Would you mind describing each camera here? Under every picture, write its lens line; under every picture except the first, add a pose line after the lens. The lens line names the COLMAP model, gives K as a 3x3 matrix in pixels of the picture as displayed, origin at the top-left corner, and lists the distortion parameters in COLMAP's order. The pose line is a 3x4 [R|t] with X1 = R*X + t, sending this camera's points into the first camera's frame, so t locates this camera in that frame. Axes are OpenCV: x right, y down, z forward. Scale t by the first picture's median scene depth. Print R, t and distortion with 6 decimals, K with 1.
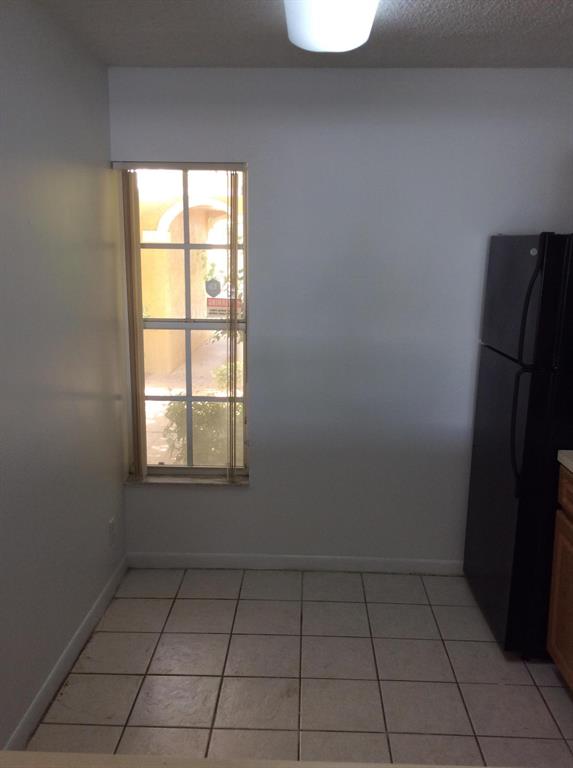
lens RADIAL K [[716.2, 0, 286.5], [0, 716.2, 384.0], [0, 0, 1]] dist [0.125904, -0.241459]
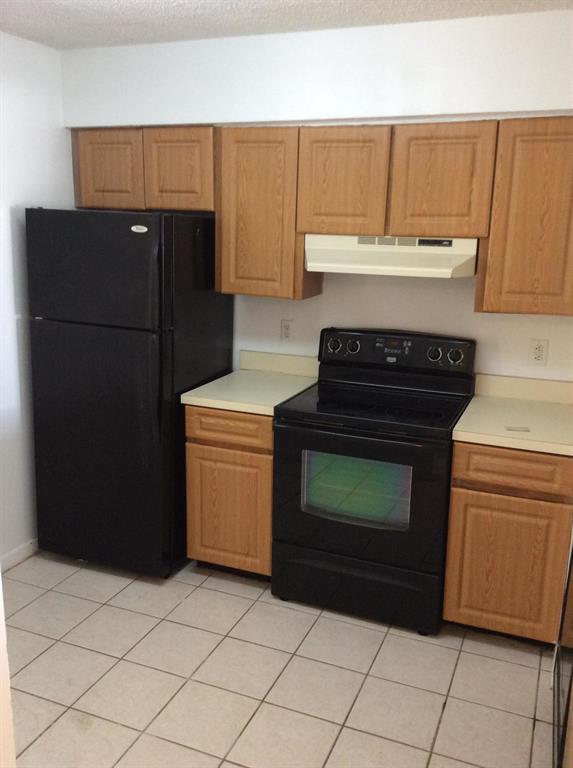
lens RADIAL K [[716.2, 0, 286.5], [0, 716.2, 384.0], [0, 0, 1]] dist [0.125904, -0.241459]
pose [[0.353973, -0.229162, 0.906746, -0.516642], [0.162592, 0.969831, 0.181634, -0.091202], [-0.921014, 0.083136, 0.380554, 0.309570]]
